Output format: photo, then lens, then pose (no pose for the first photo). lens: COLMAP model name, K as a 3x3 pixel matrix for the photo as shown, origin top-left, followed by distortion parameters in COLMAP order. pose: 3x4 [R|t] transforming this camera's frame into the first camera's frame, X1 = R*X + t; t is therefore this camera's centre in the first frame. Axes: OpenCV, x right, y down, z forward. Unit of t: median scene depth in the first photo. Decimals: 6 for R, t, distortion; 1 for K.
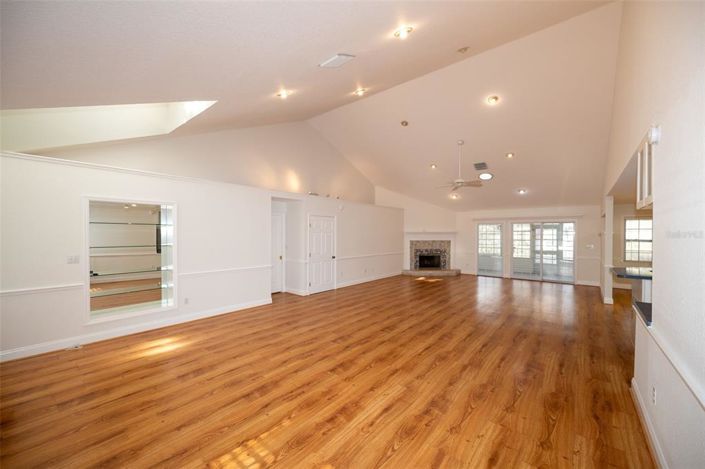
lens RADIAL K [[278.9, 0, 351.9], [0, 278.9, 229.2], [0, 0, 1]] dist [-0.000368, 0.000035]
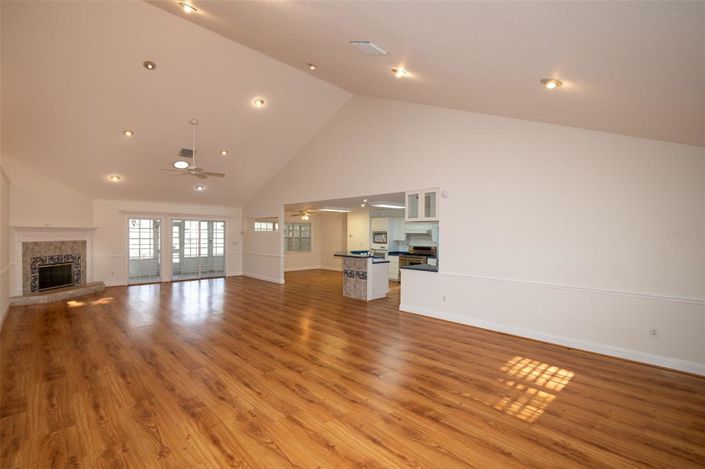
lens RADIAL K [[316.6, 0, 352.5], [0, 316.6, 234.5], [0, 0, 1]] dist [0.001302, 0.000191]
pose [[0.105857, -0.003909, 0.994374, -0.515209], [-0.025475, 0.999653, 0.006642, 0.006511], [-0.994055, -0.026035, 0.105720, 0.432417]]
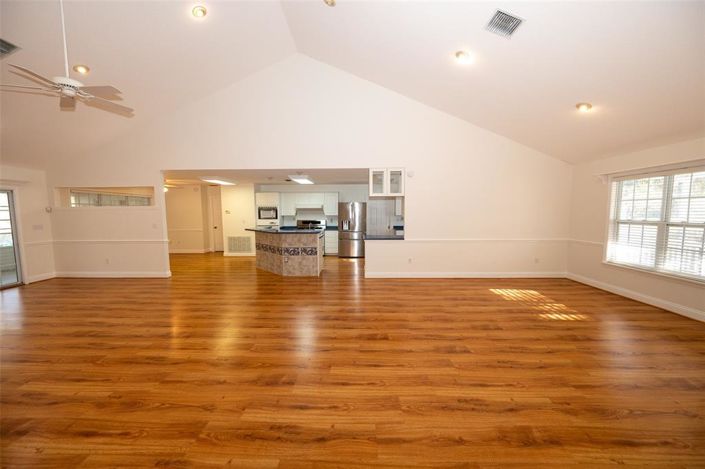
lens RADIAL K [[271.2, 0, 348.6], [0, 271.2, 233.1], [0, 0, 1]] dist [-0.001788, -0.000151]
pose [[-0.612141, -0.065170, 0.788059, -0.232993], [-0.009775, 0.997146, 0.074867, 0.022678], [-0.790688, 0.038126, -0.611031, 0.935711]]
